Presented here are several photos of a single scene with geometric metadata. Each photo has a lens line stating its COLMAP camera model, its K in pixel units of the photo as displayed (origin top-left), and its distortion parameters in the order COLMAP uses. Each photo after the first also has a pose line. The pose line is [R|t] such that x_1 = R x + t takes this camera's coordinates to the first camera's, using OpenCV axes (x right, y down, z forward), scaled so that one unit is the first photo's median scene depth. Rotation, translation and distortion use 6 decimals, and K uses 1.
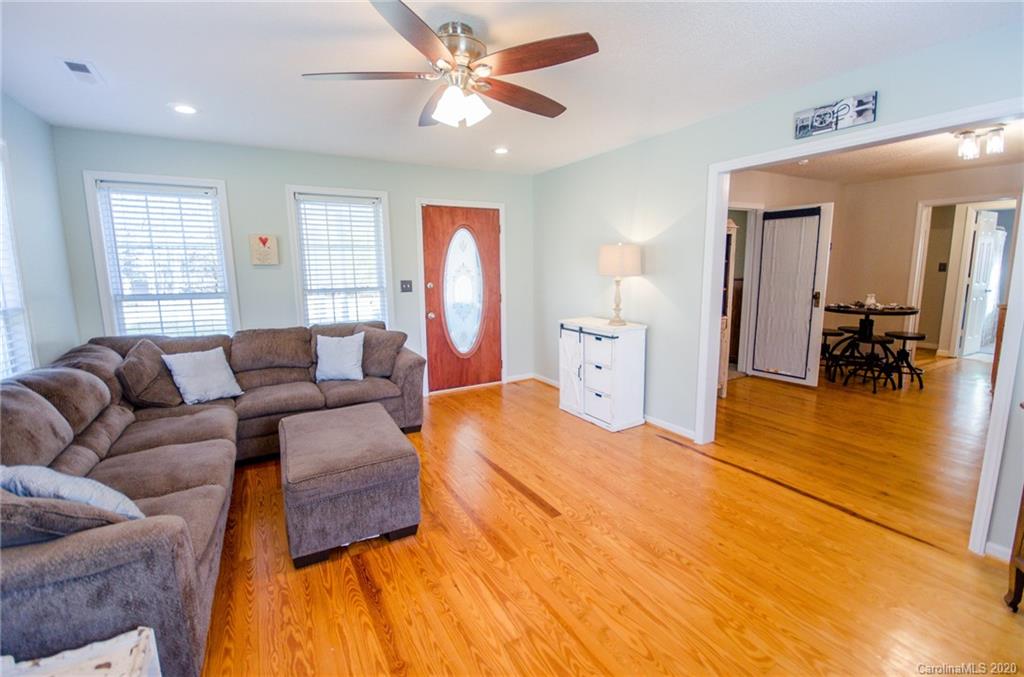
lens RADIAL K [[445.6, 0, 519.0], [0, 445.6, 331.0], [0, 0, 1]] dist [0.004533, -0.009776]
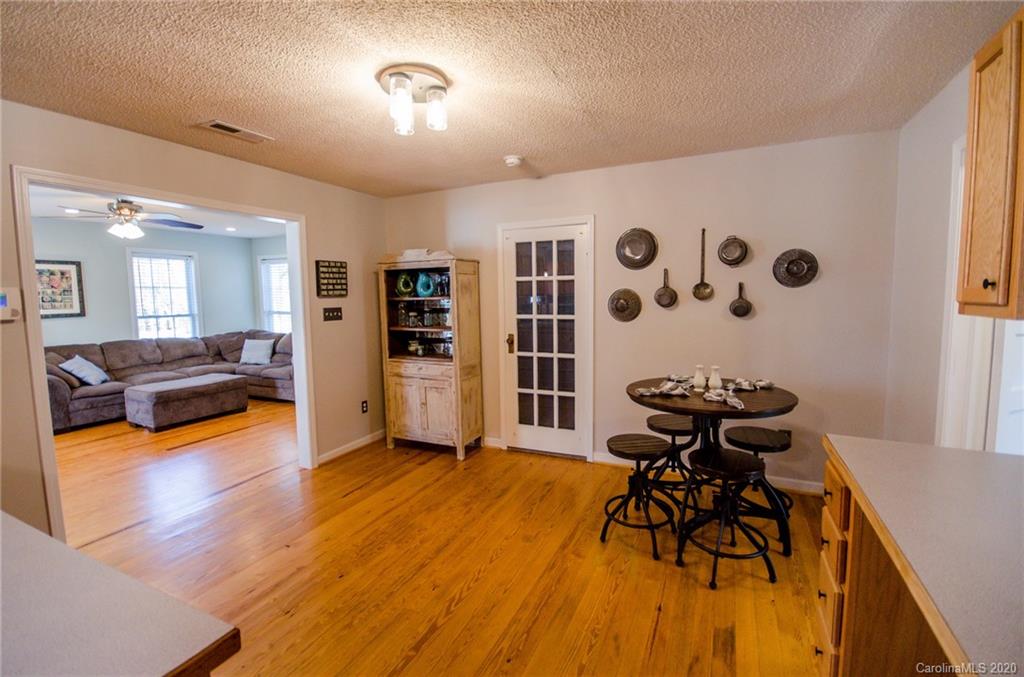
lens RADIAL K [[445.6, 0, 519.0], [0, 445.6, 331.0], [0, 0, 1]] dist [0.004533, -0.009776]
pose [[0.564547, 0.075550, -0.821936, 1.204087], [-0.116040, 0.993177, 0.011588, -0.114792], [0.817204, 0.088836, 0.569461, 0.596006]]
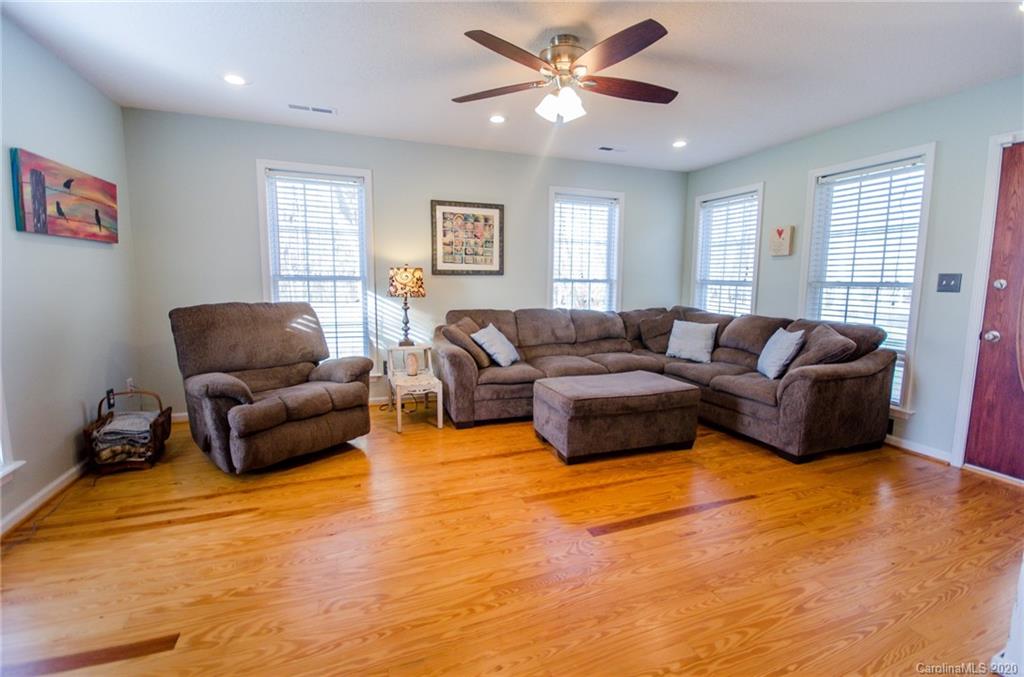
lens RADIAL K [[445.6, 0, 519.0], [0, 445.6, 331.0], [0, 0, 1]] dist [0.004533, -0.009776]
pose [[-0.162516, 0.125693, -0.978667, 0.482478], [-0.153180, 0.976614, 0.150866, -0.034804], [0.974743, 0.174431, -0.139462, 0.501994]]
